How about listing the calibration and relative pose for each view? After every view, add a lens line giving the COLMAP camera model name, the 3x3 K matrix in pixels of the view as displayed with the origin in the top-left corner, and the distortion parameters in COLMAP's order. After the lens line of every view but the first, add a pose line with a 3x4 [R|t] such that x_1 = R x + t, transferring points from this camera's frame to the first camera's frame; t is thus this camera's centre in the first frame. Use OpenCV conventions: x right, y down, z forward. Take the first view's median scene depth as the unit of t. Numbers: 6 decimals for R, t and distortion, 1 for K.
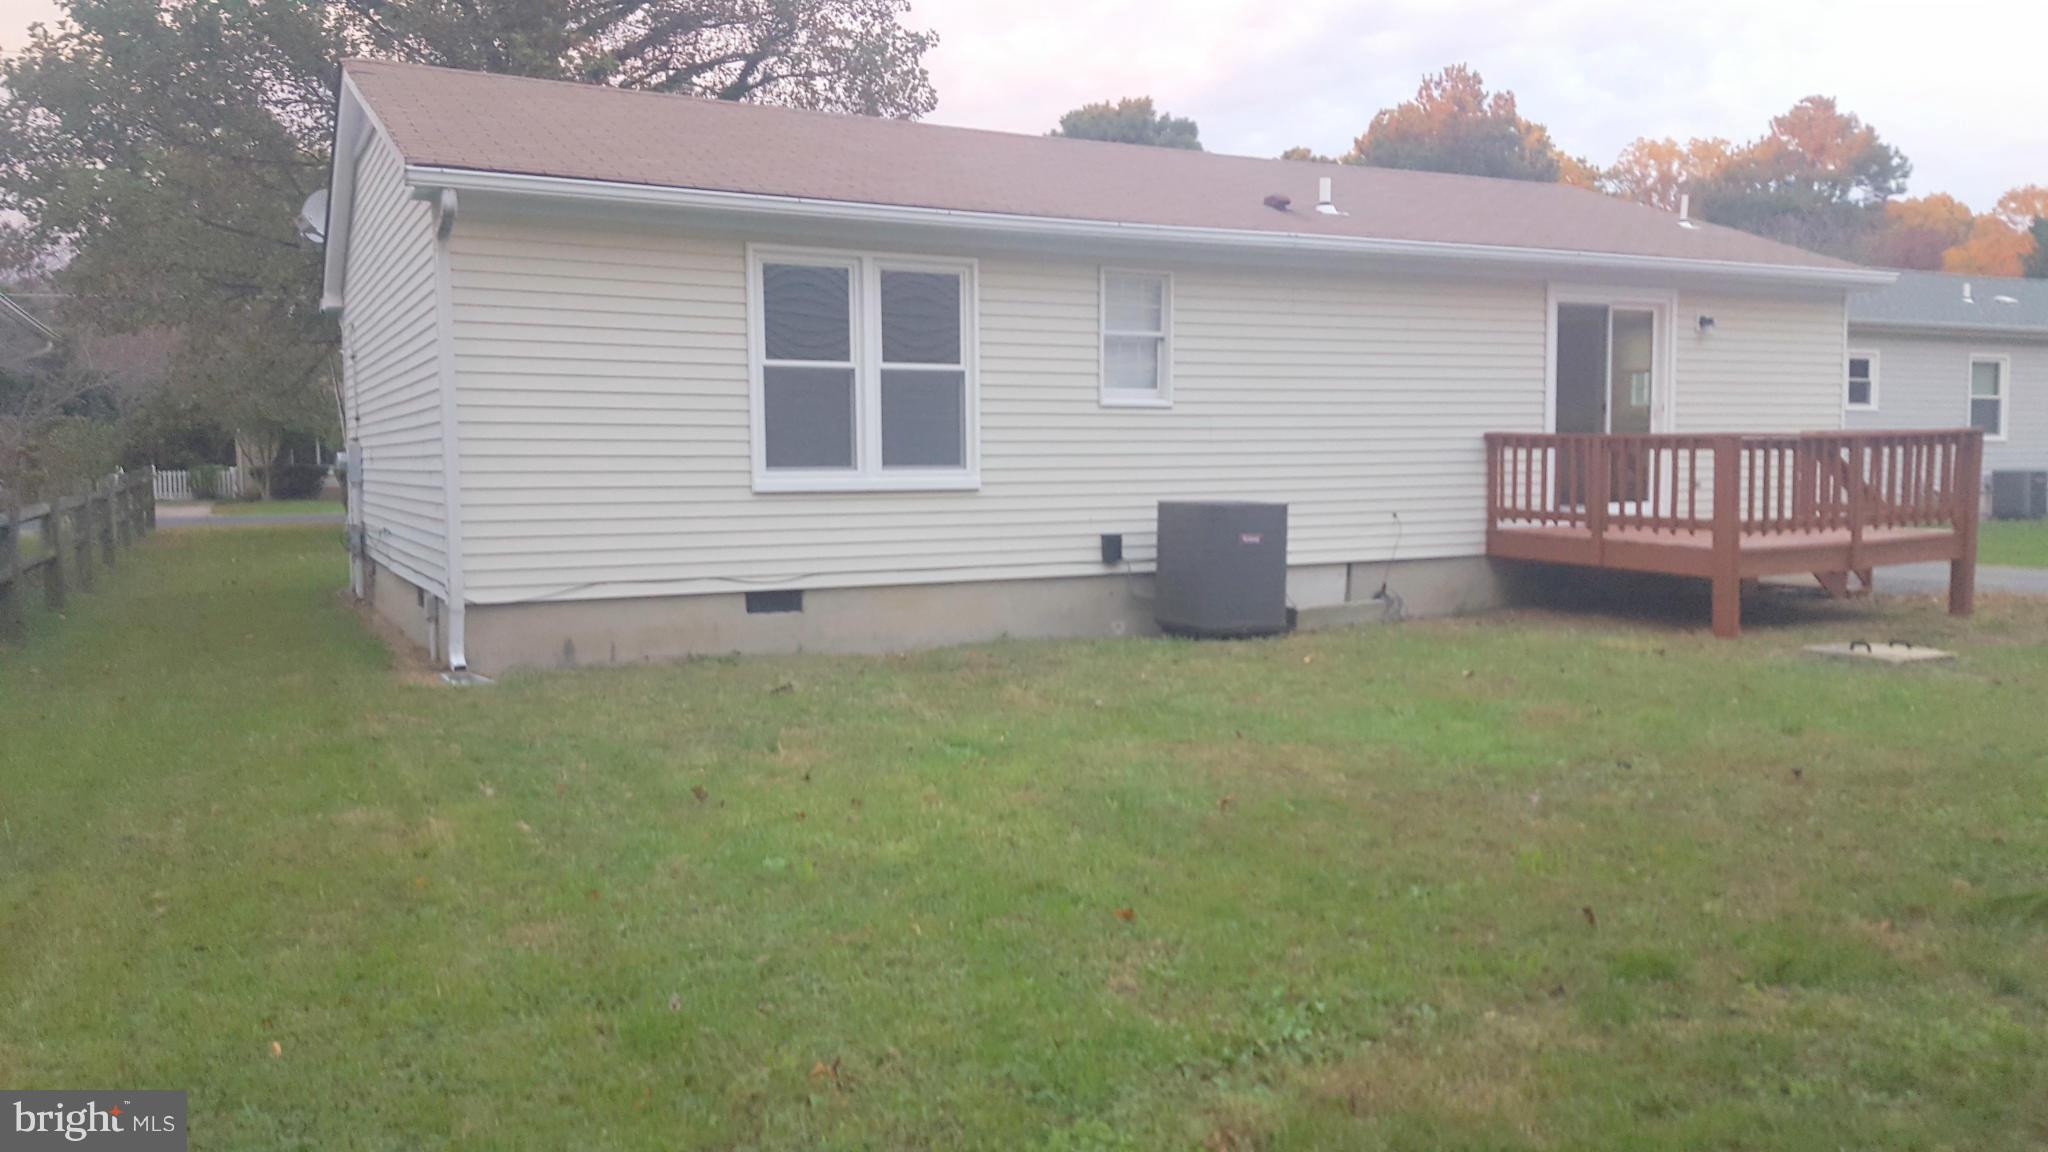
lens RADIAL K [[1534.5, 0, 1019.8], [0, 1534.5, 586.2], [0, 0, 1]] dist [0.102917, -0.166081]
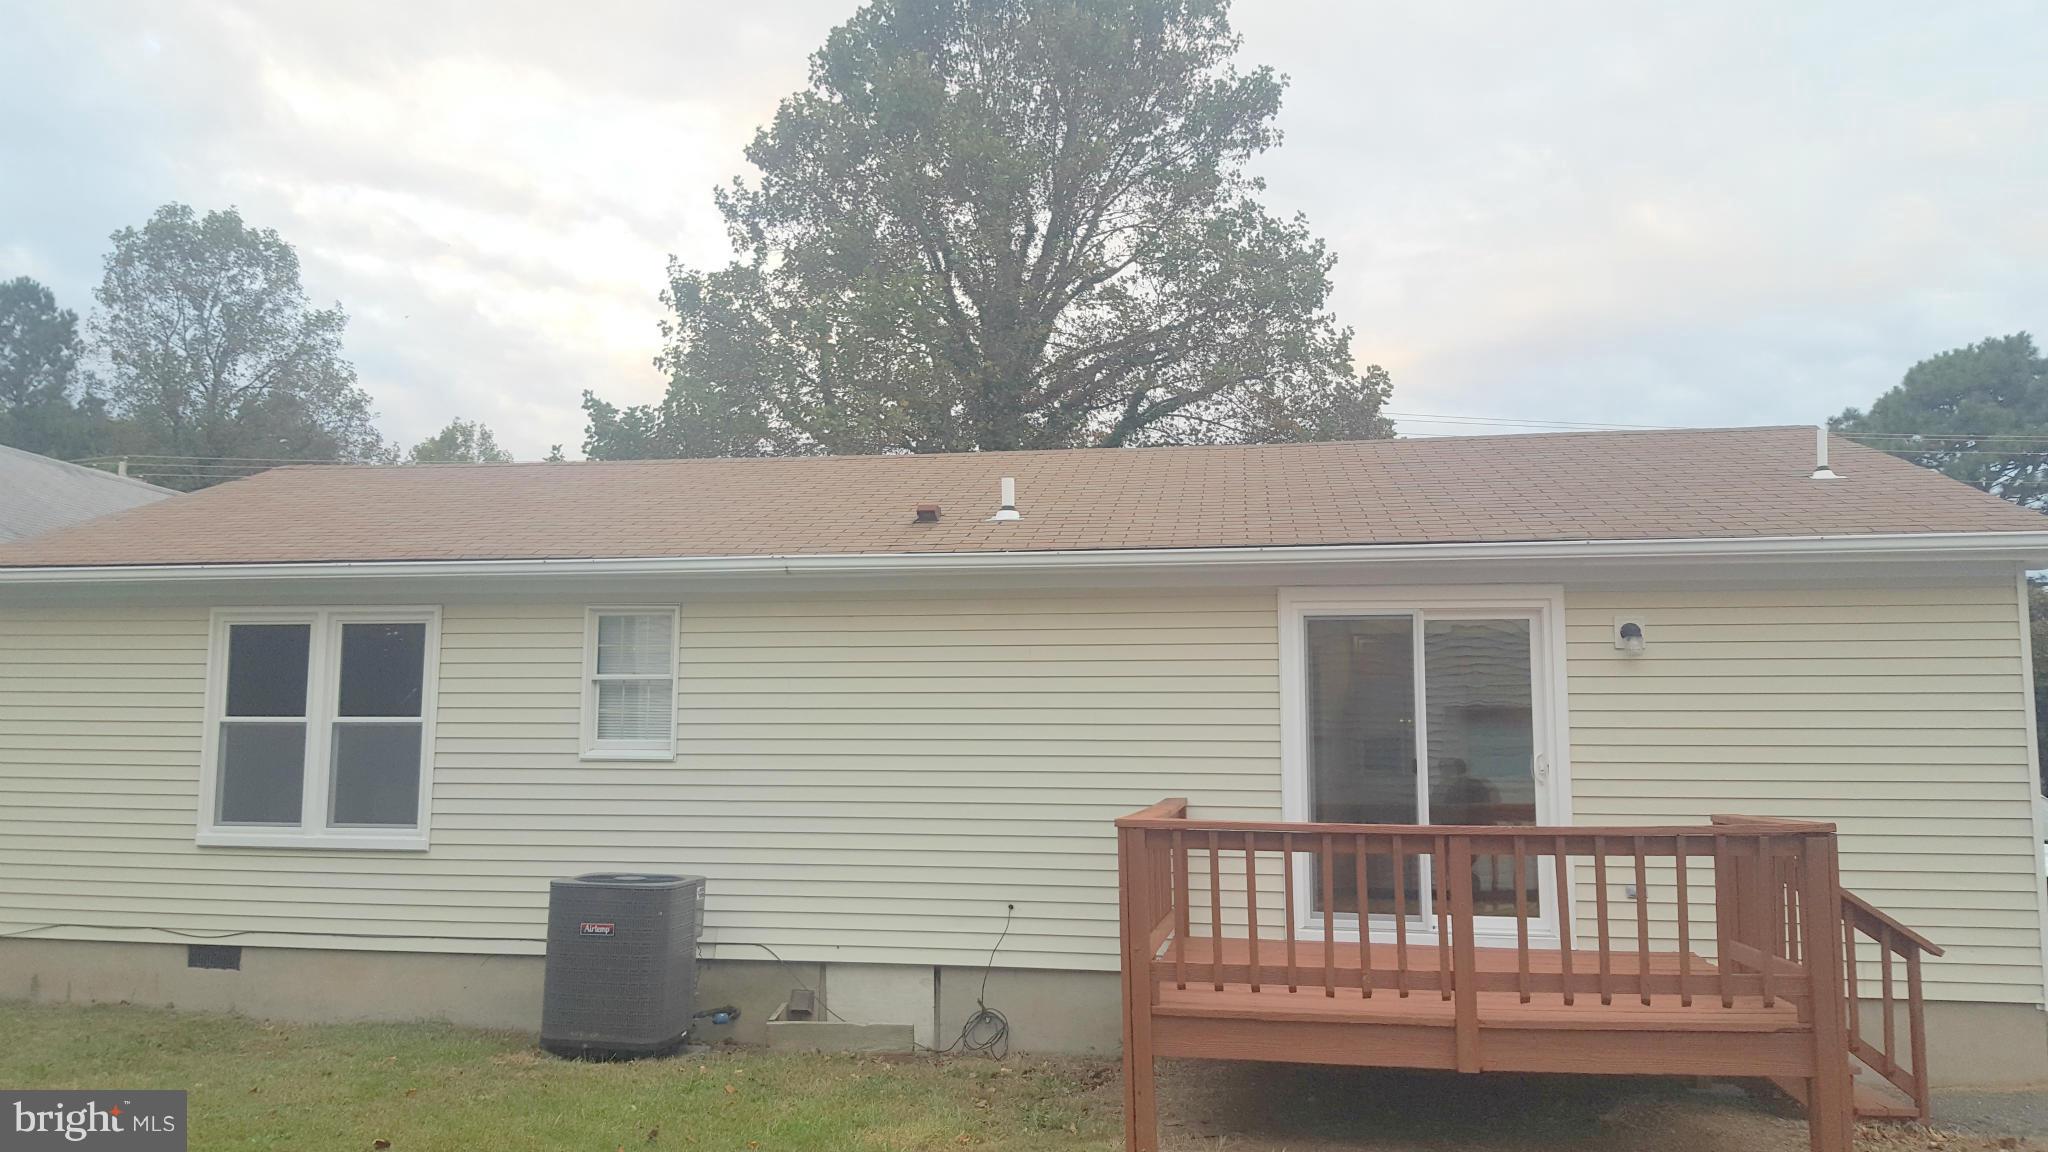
lens RADIAL K [[1534.5, 0, 1019.8], [0, 1534.5, 586.2], [0, 0, 1]] dist [0.102917, -0.166081]
pose [[0.788628, -0.052710, -0.612607, 0.837572], [-0.067220, 0.982956, -0.171111, -0.084056], [0.611185, 0.176122, 0.771644, 0.473122]]
